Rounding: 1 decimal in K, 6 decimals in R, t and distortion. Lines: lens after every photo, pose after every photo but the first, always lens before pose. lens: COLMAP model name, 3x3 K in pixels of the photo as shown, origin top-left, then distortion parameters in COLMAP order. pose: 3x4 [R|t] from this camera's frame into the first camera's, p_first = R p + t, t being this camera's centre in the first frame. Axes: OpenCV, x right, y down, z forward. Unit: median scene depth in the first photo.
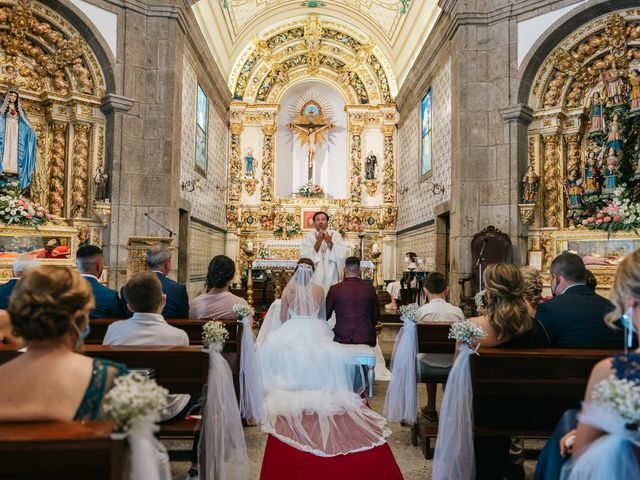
lens RADIAL K [[512.3, 0, 318.4], [0, 512.3, 242.4], [0, 0, 1]] dist [-0.000355, 0.000374]
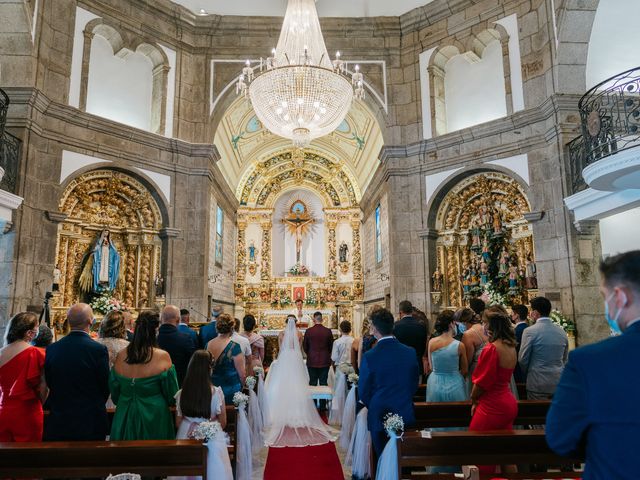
lens RADIAL K [[477.3, 0, 318.8], [0, 477.3, 241.9], [0, 0, 1]] dist [-0.002332, 0.002805]
pose [[0.999645, -0.019473, 0.018175, 0.016867], [0.021361, 0.993674, -0.110255, -0.040090], [-0.015913, 0.110605, 0.993737, -0.238772]]
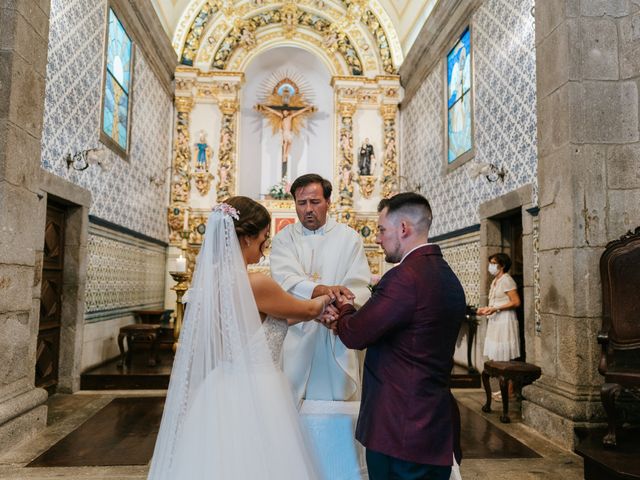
lens RADIAL K [[504.9, 0, 320.3], [0, 504.9, 241.9], [0, 0, 1]] dist [-0.000922, 0.001974]
pose [[0.998027, 0.005830, 0.062512, -0.009746], [-0.003338, 0.999198, -0.039907, 0.002790], [-0.062694, 0.039620, 0.997246, 0.277755]]
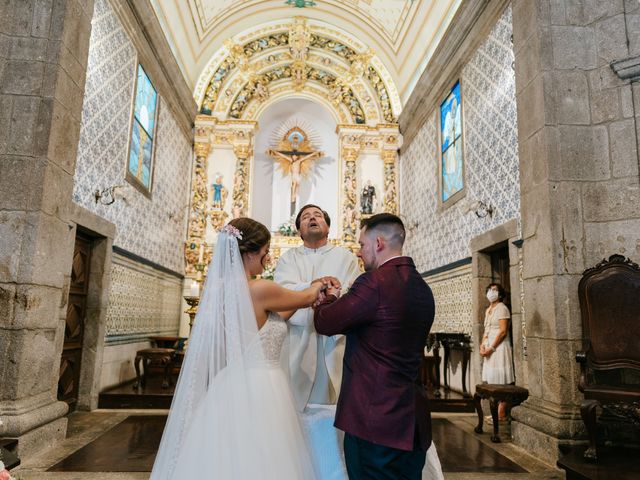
lens RADIAL K [[477.3, 0, 318.8], [0, 477.3, 241.9], [0, 0, 1]] dist [-0.002332, 0.002805]
pose [[0.999013, 0.017097, 0.041001, -0.005488], [-0.012047, 0.992654, -0.120389, 0.011175], [-0.042758, 0.119776, 0.991880, 0.266261]]
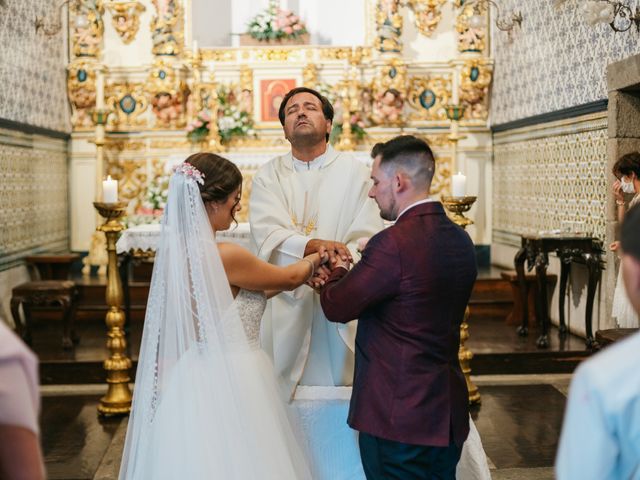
lens RADIAL K [[1049.6, 0, 320.0], [0, 1049.6, 240.0], [0, 0, 1]] dist [-0.061803, -0.148214]
pose [[0.999436, -0.027505, 0.019276, -0.001396], [0.025389, 0.994406, 0.102529, -0.018565], [-0.021988, -0.101982, 0.994543, 0.171757]]
